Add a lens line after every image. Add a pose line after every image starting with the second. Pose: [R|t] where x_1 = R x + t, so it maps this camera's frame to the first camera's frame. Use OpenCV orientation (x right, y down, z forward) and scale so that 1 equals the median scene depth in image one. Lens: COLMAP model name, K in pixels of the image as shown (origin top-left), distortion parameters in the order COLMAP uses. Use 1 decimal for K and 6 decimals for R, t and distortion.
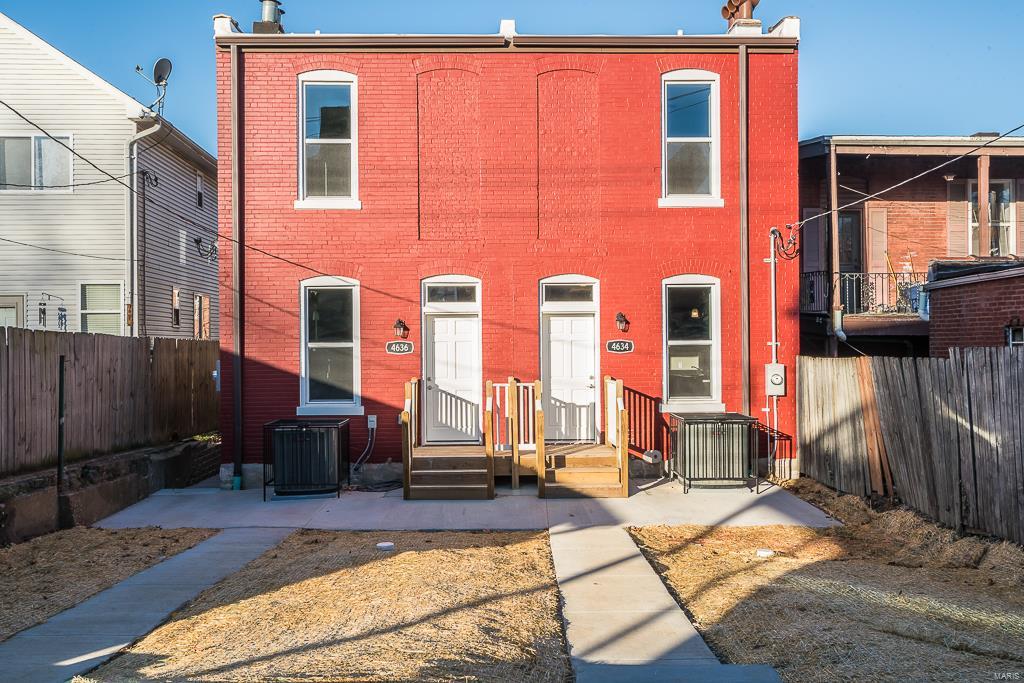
lens RADIAL K [[1006.6, 0, 512.5], [0, 1006.6, 343.0], [0, 0, 1]] dist [-0.003374, 0.000000]
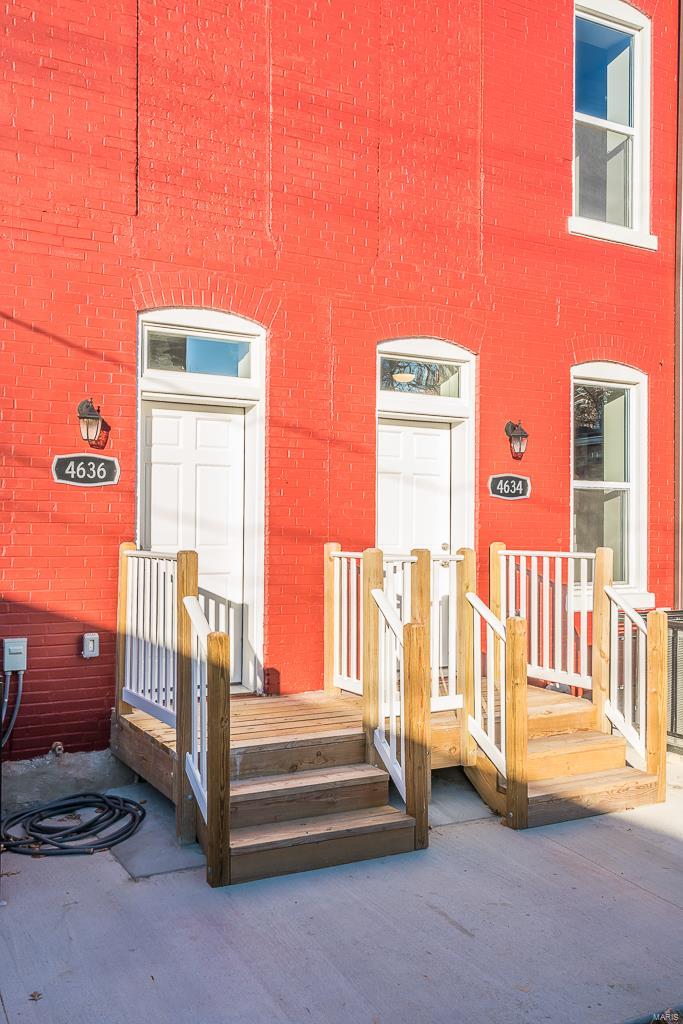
lens RADIAL K [[969.5, 0, 339.2], [0, 969.5, 510.3], [0, 0, 1]] dist [-0.003818, 0.000000]
pose [[0.879221, 0.024013, 0.475809, -0.208934], [-0.016998, 0.999674, -0.019040, 0.026803], [-0.476111, 0.008653, 0.879342, 0.602669]]
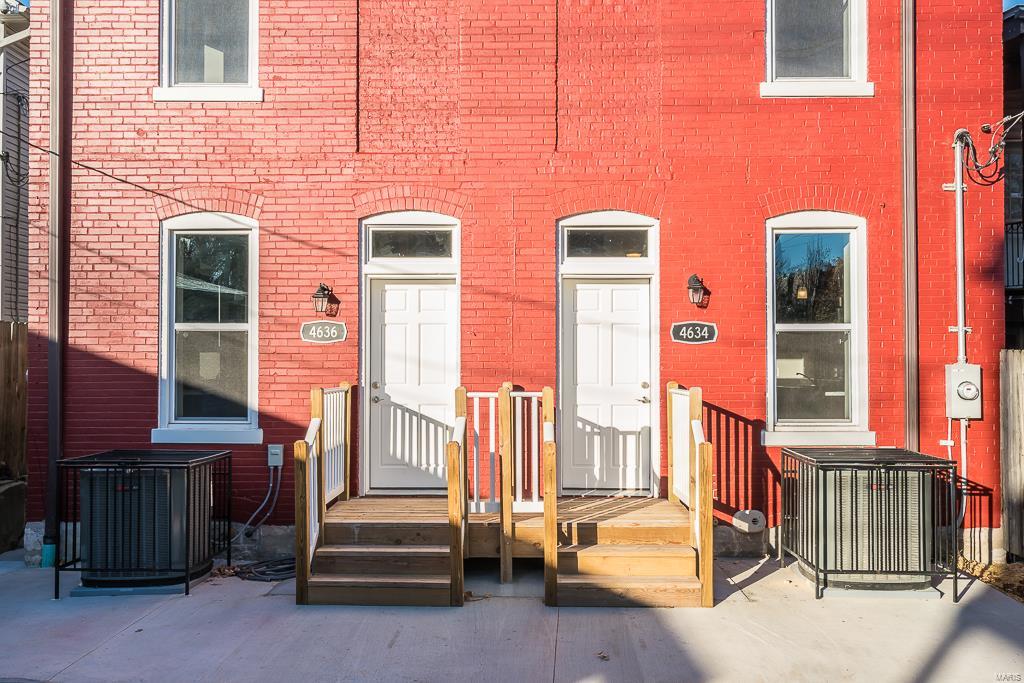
lens RADIAL K [[1006.6, 0, 515.1], [0, 1006.6, 339.2], [0, 0, 1]] dist [-0.003374, 0.000000]
pose [[0.998752, 0.007173, -0.049436, 0.031460], [-0.008175, 0.999765, -0.020094, 0.020222], [0.049281, 0.020473, 0.998575, 0.407178]]
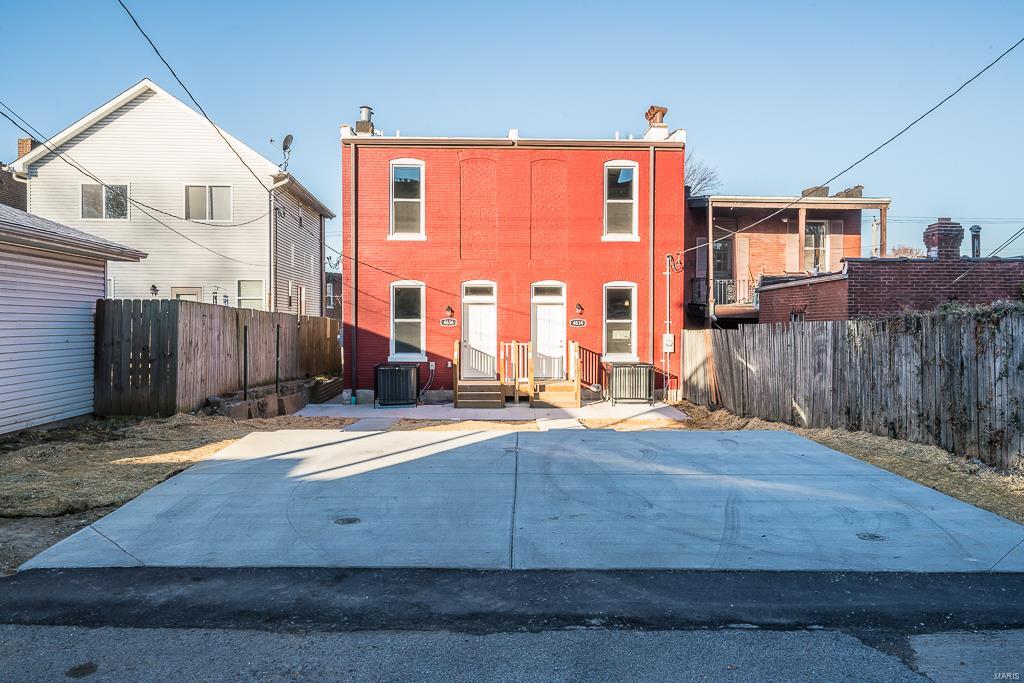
lens RADIAL K [[862.2, 0, 508.5], [0, 862.2, 341.1], [0, 0, 1]] dist [0.015924, 0.001963]
pose [[0.999917, 0.008883, 0.009361, -0.024018], [-0.009099, 0.999686, 0.023329, 0.001136], [-0.009151, -0.023412, 0.999684, -0.458841]]
